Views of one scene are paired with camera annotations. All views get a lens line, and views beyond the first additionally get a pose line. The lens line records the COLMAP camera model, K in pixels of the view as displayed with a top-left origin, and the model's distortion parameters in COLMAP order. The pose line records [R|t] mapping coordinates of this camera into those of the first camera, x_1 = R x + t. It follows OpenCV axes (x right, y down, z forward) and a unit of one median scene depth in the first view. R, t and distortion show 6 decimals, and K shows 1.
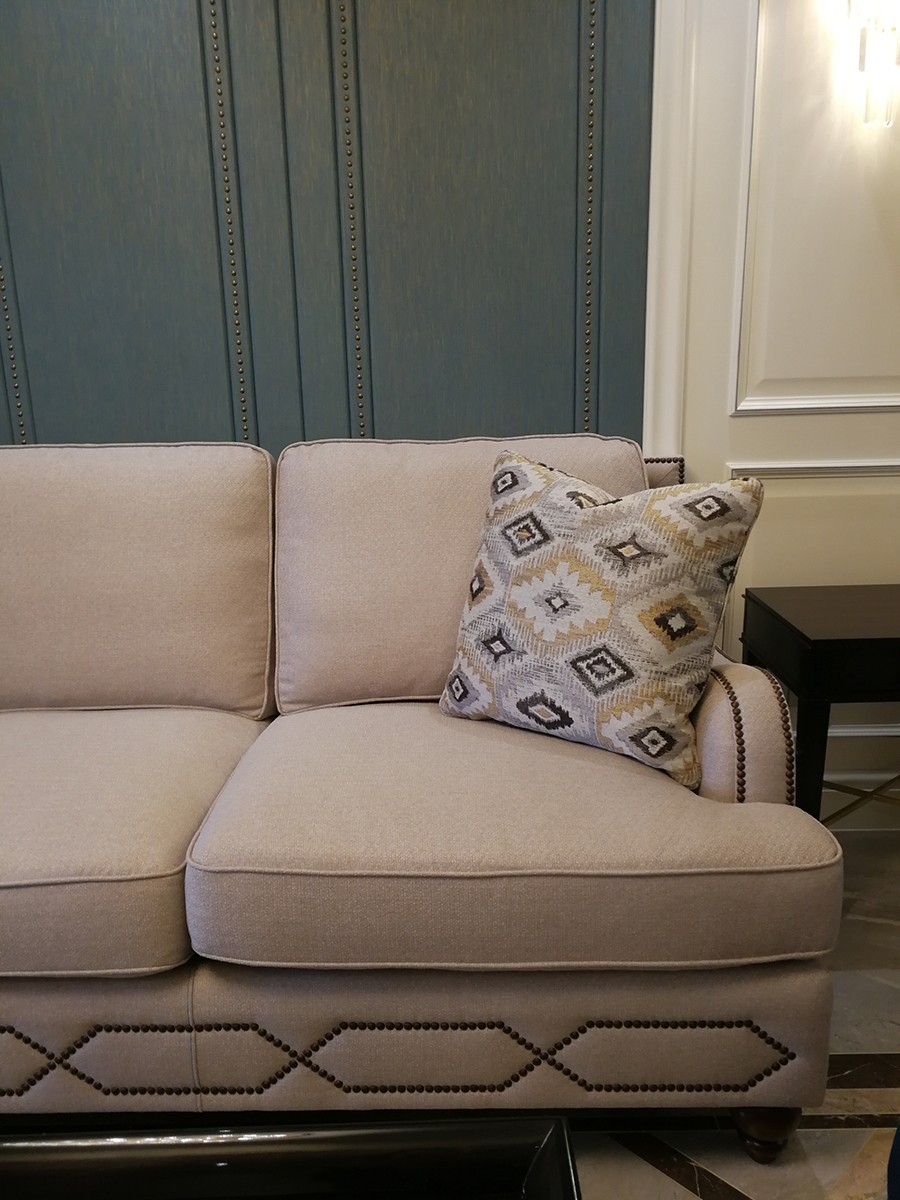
lens RADIAL K [[961.2, 0, 450.0], [0, 961.2, 600.0], [0, 0, 1]] dist [0.009352, 0.005666]
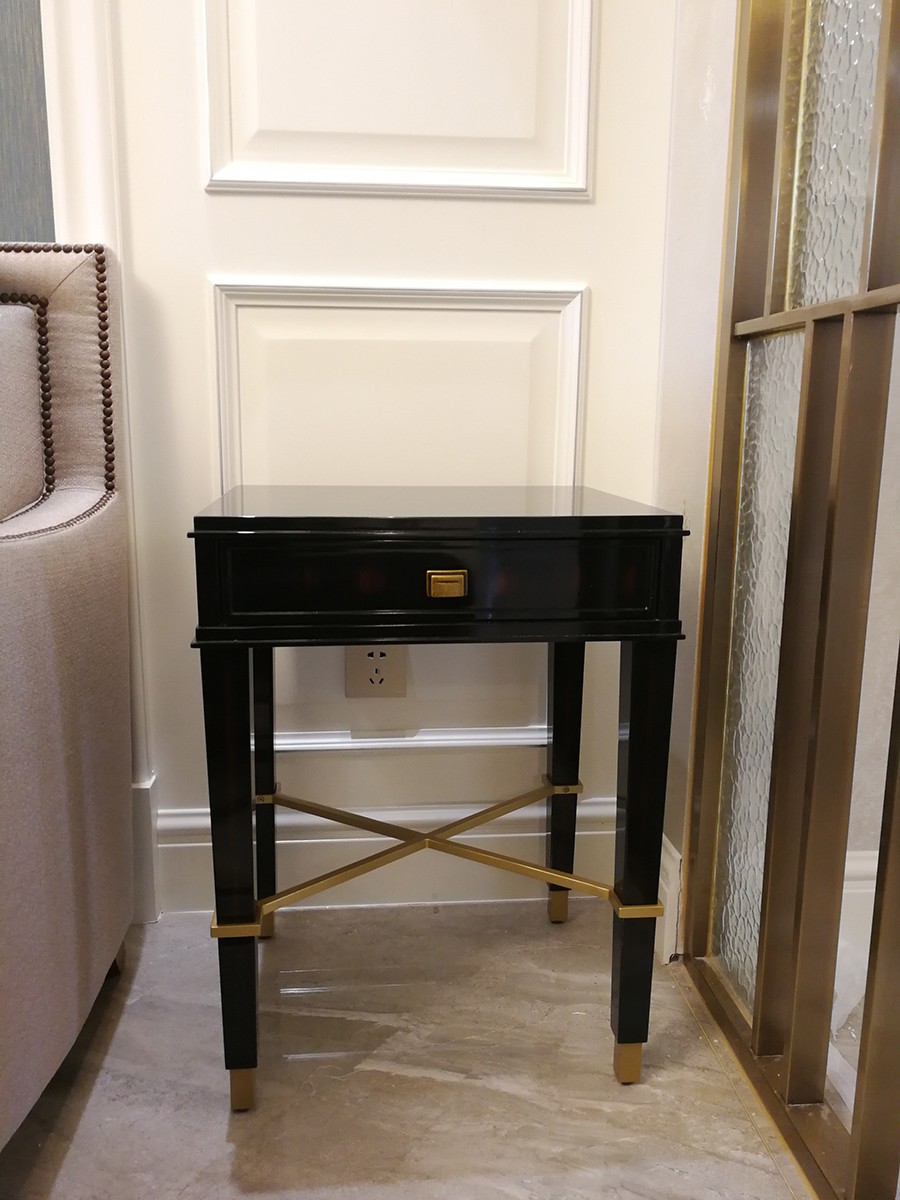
lens RADIAL K [[961.2, 0, 450.0], [0, 961.2, 600.0], [0, 0, 1]] dist [0.009352, 0.005666]
pose [[0.995094, 0.012504, 0.098136, 0.518197], [-0.005747, 0.997612, -0.068829, 0.132031], [-0.098762, 0.067928, 0.992790, 0.559158]]
